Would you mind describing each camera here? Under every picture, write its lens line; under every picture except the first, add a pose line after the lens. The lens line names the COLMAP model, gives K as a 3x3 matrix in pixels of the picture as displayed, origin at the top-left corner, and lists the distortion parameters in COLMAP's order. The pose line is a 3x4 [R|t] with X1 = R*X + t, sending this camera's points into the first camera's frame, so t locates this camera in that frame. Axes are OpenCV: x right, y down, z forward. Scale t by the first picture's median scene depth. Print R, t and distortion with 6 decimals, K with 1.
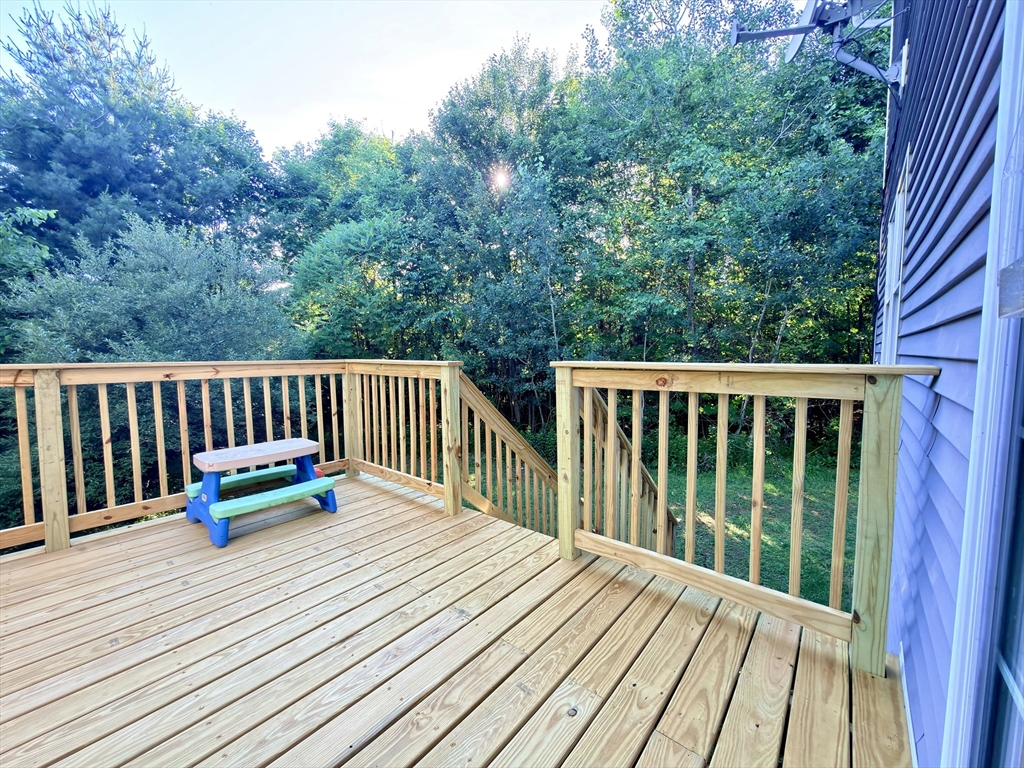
lens RADIAL K [[407.5, 0, 514.8], [0, 407.5, 383.5], [0, 0, 1]] dist [-0.002200, 0.001256]
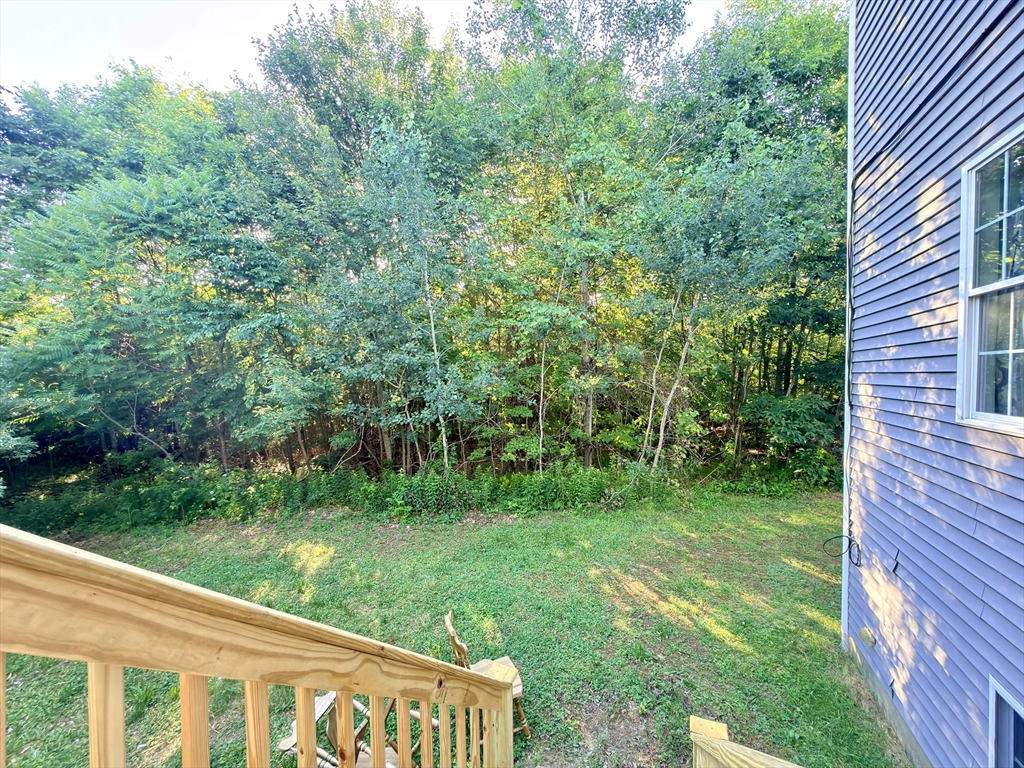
lens RADIAL K [[407.5, 0, 518.6], [0, 407.5, 381.5], [0, 0, 1]] dist [-0.002200, 0.001256]
pose [[0.953365, -0.004024, 0.301792, 0.014494], [0.023322, 0.997904, -0.060370, -0.009333], [-0.300917, 0.064593, 0.951460, 0.205950]]
